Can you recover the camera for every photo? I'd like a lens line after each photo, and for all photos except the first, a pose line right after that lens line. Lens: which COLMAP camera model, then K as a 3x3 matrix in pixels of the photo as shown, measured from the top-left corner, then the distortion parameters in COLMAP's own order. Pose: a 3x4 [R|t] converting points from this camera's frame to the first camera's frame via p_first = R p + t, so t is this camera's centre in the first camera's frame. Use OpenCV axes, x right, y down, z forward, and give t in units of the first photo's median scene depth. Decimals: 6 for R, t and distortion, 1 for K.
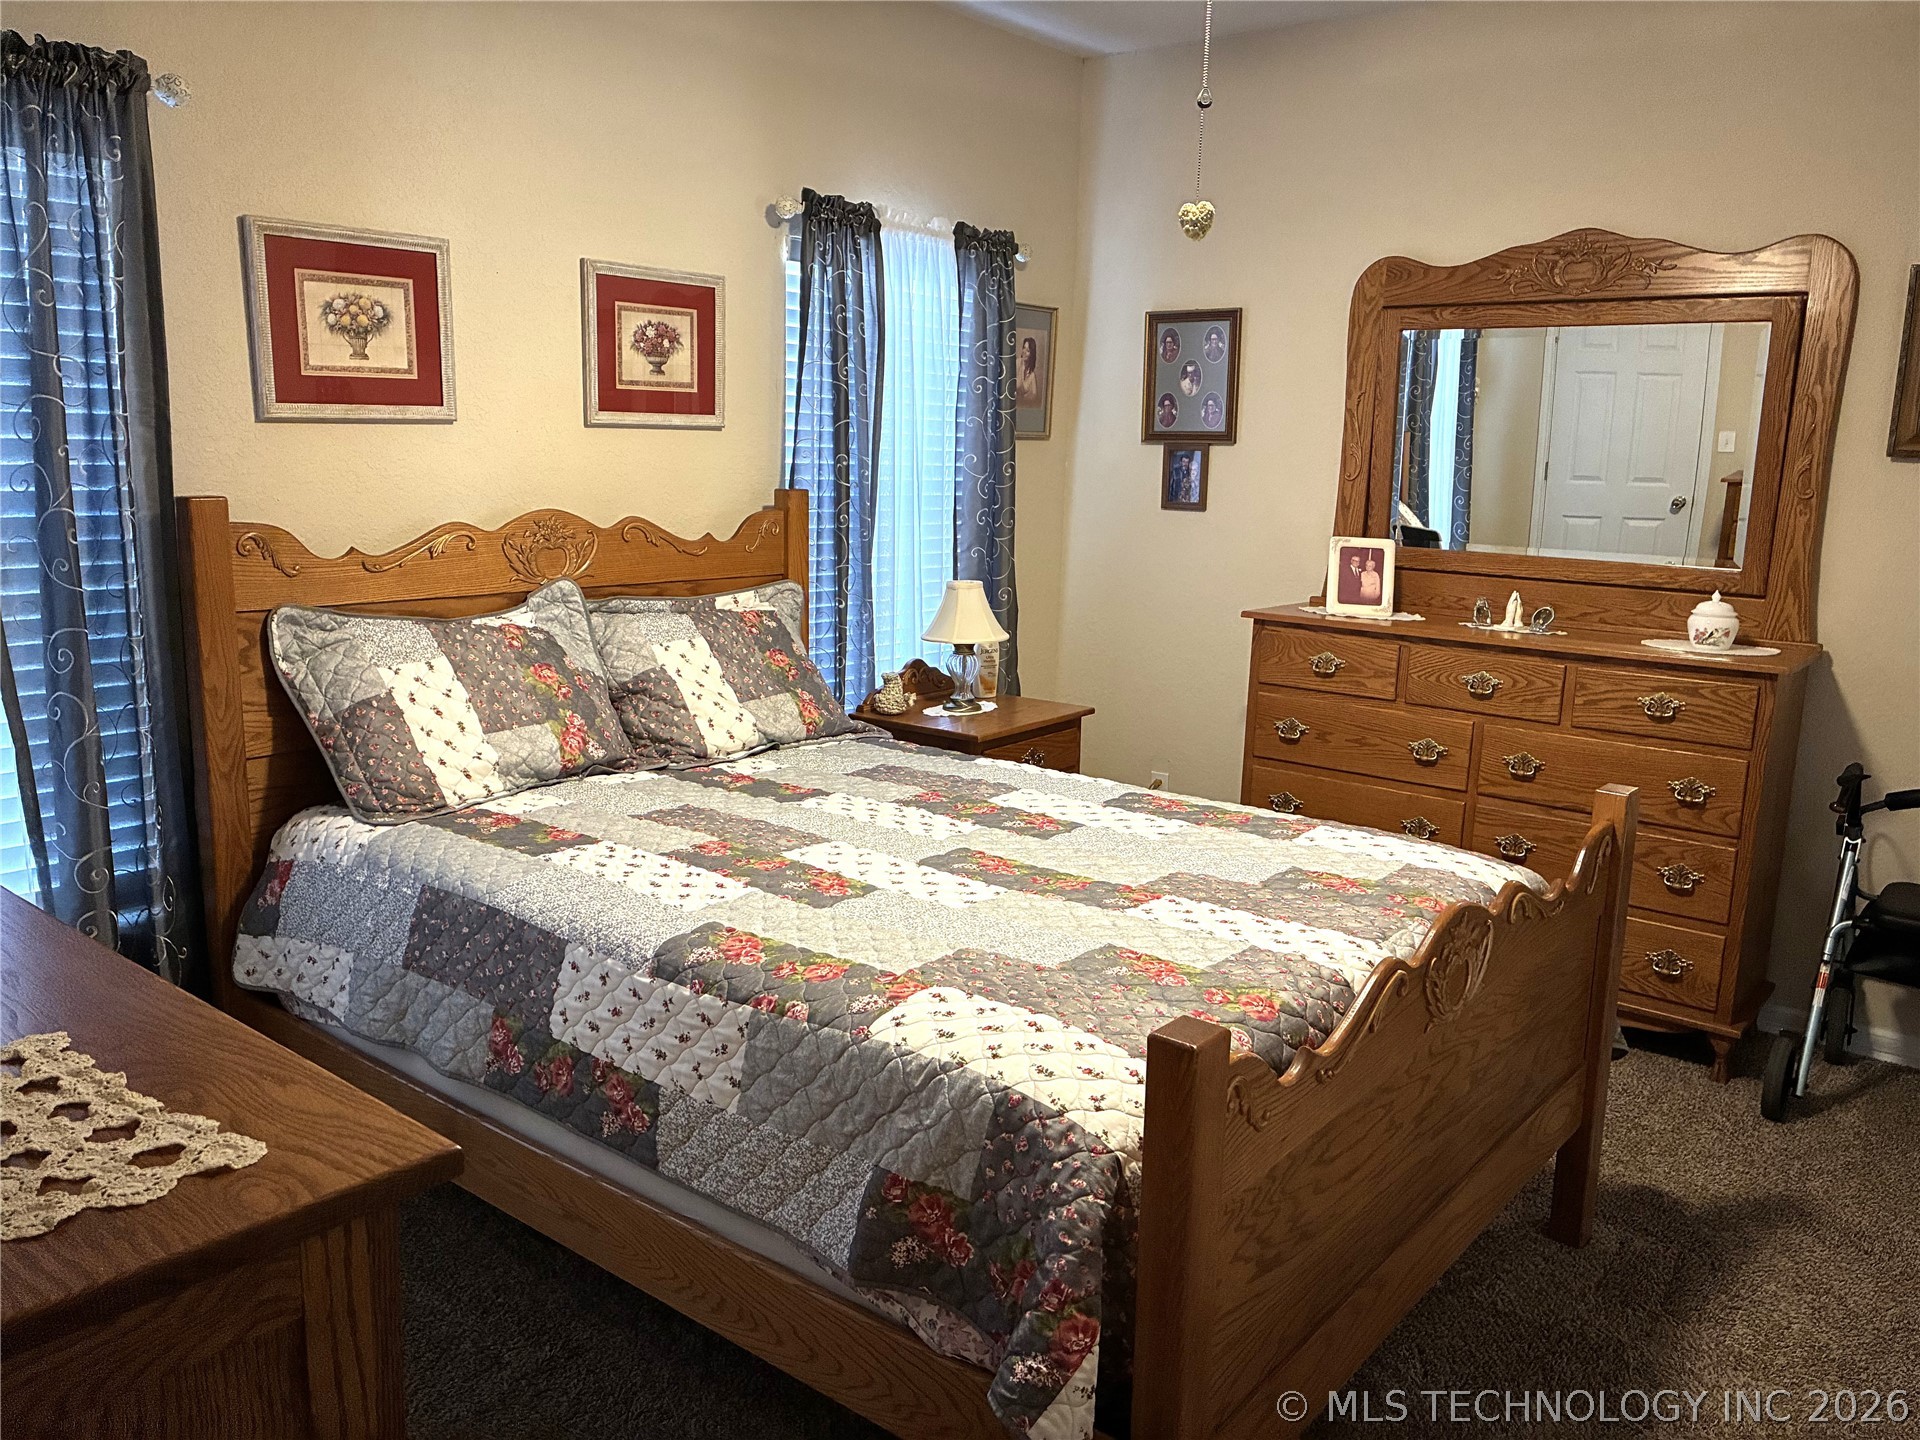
lens RADIAL K [[1459.1, 0, 976.8], [0, 1459.1, 716.7], [0, 0, 1]] dist [0.048640, -0.059315]
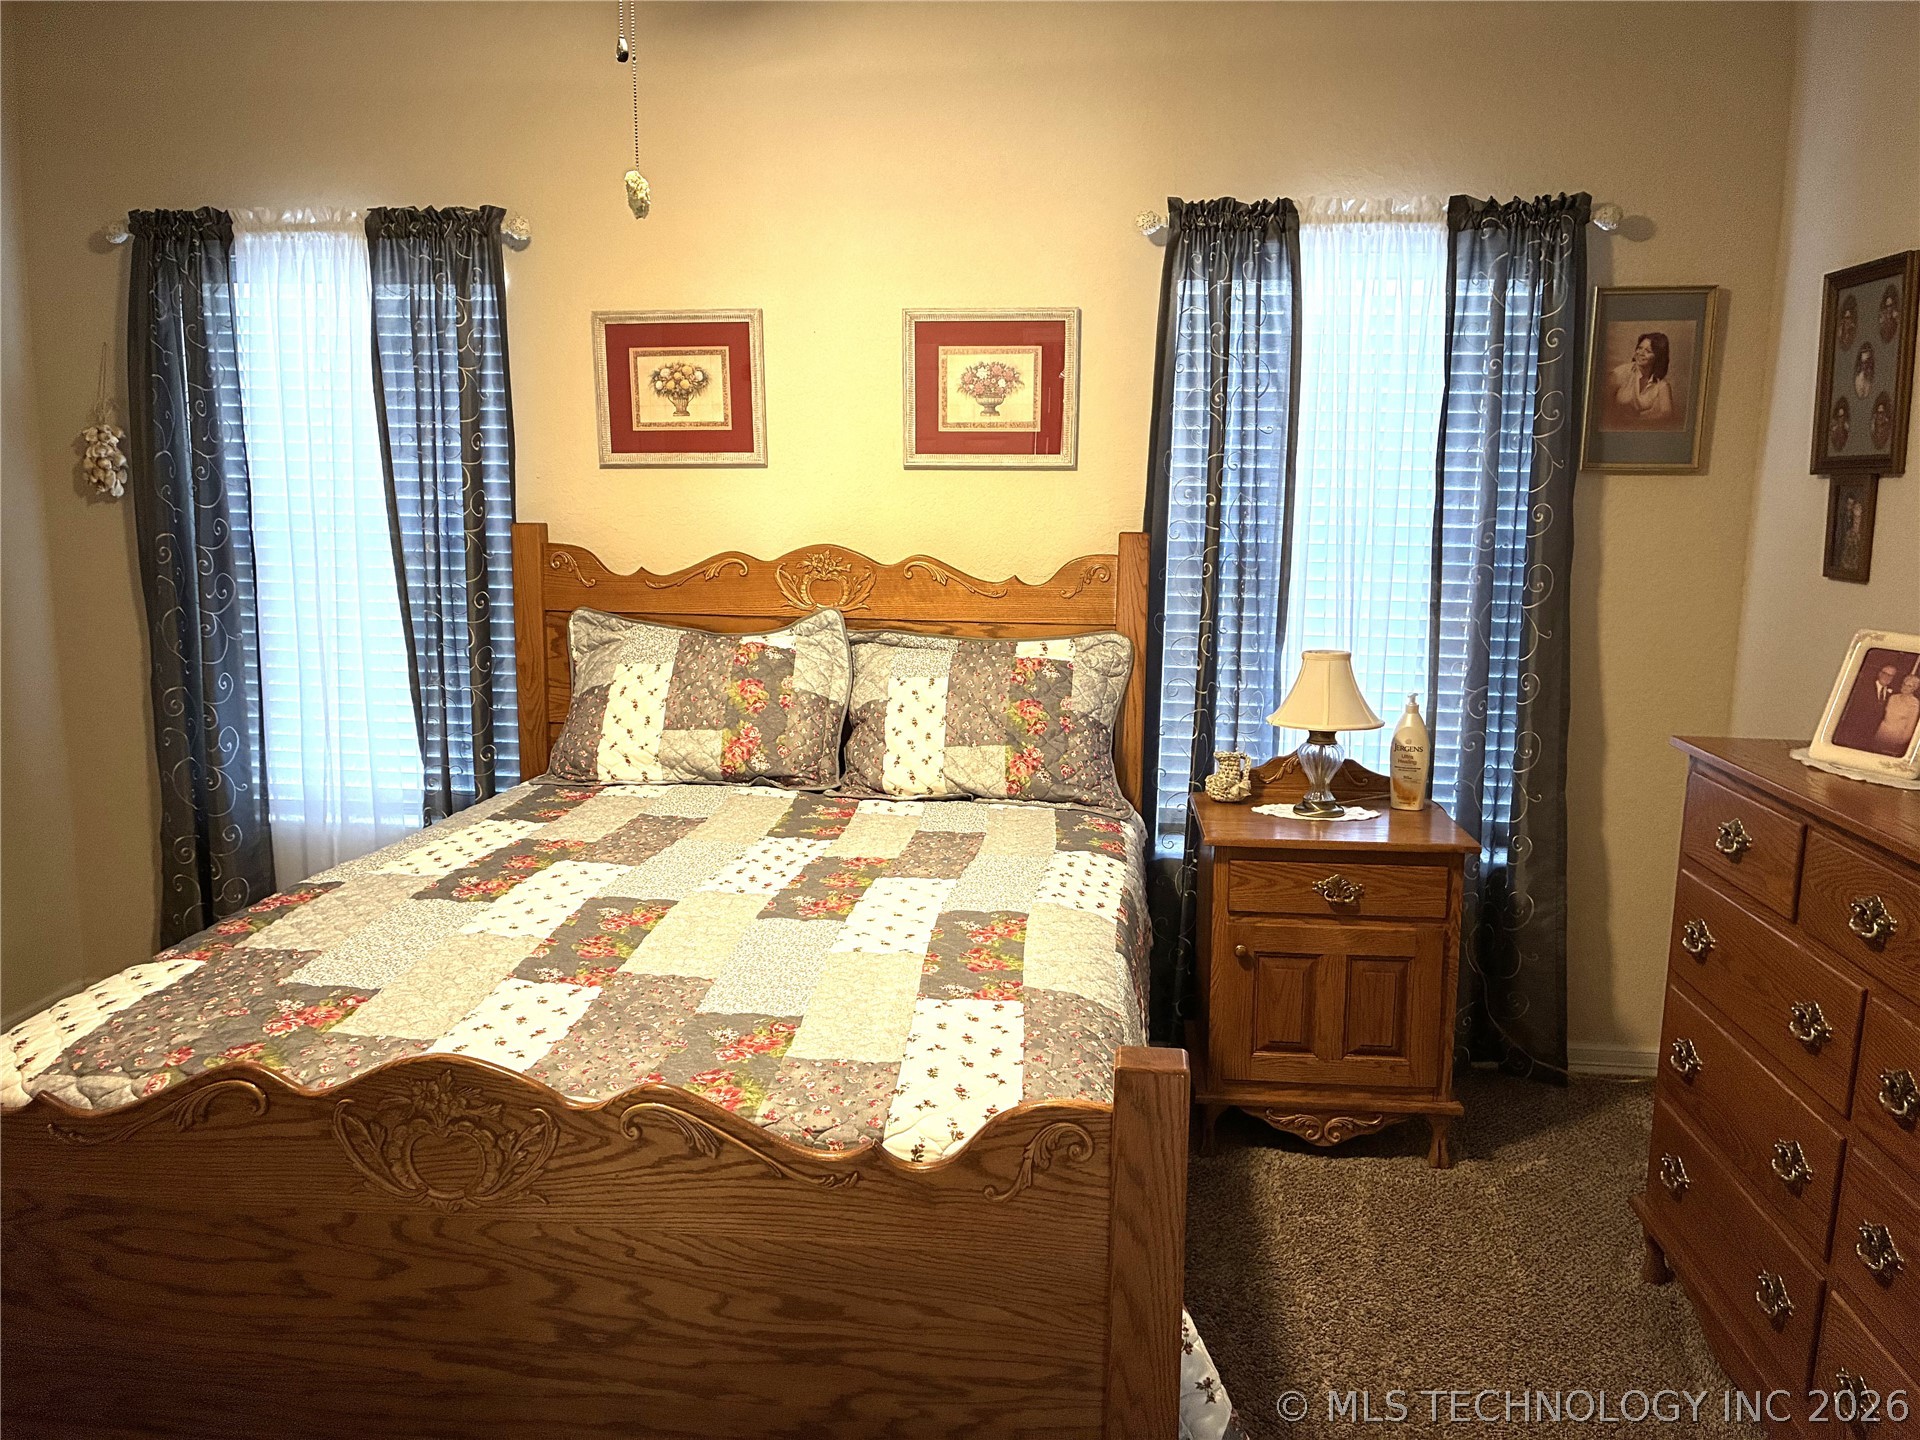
lens RADIAL K [[1459.1, 0, 968.9], [0, 1459.1, 720.9], [0, 0, 1]] dist [0.048640, -0.059315]
pose [[0.538443, 0.119474, -0.834149, 0.729897], [-0.155146, 0.987031, 0.041224, -0.077204], [0.828257, 0.107218, 0.549996, 0.536437]]
